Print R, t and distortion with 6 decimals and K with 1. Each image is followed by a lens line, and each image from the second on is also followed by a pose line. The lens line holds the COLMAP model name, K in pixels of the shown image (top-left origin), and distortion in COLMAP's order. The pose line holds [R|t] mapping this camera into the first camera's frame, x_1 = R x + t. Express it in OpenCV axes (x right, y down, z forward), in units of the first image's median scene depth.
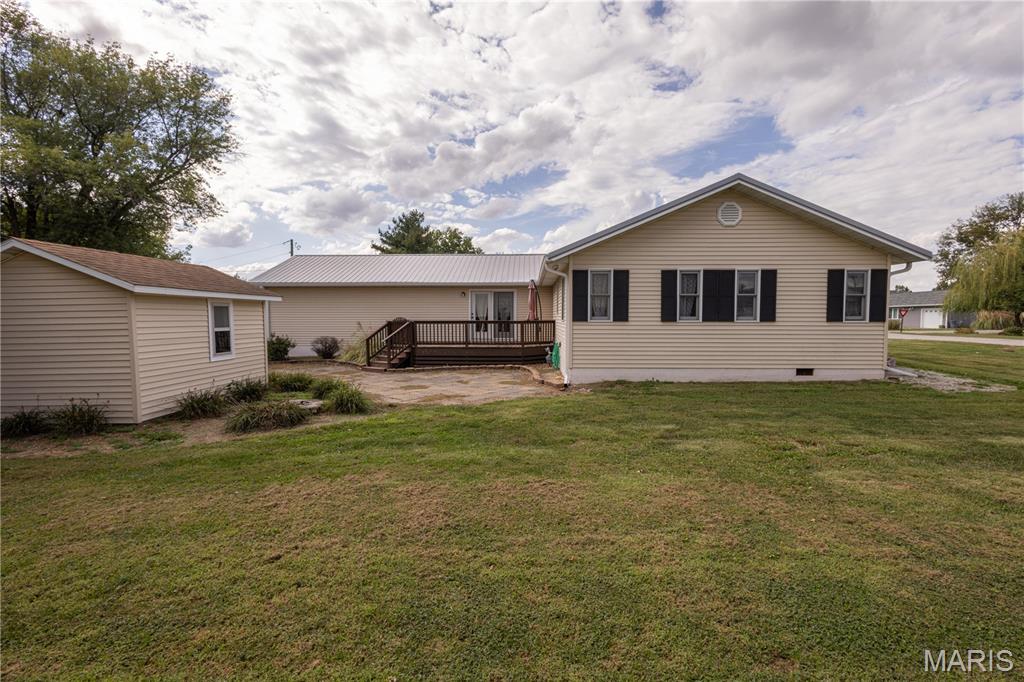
lens RADIAL K [[466.7, 0, 507.6], [0, 466.7, 336.0], [0, 0, 1]] dist [0.000233, -0.000554]
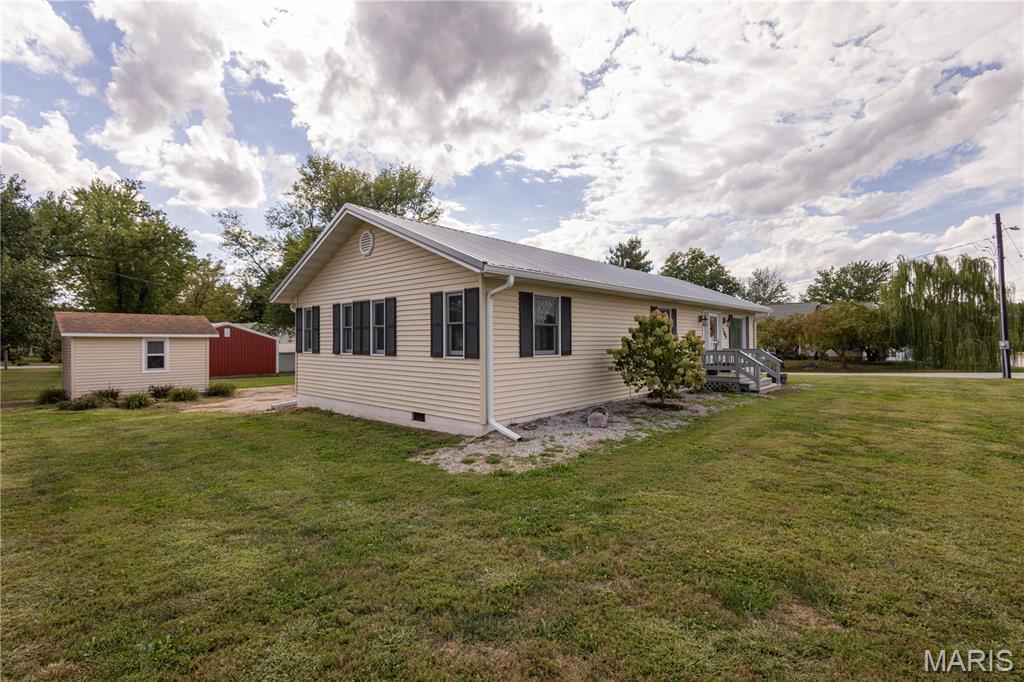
lens RADIAL K [[458.5, 0, 514.6], [0, 458.5, 338.7], [0, 0, 1]] dist [0.001872, -0.000105]
pose [[0.774966, -0.005479, -0.631979, 1.293573], [-0.025817, 0.998853, -0.040318, -0.034693], [0.631475, 0.047561, 0.773936, 0.466251]]
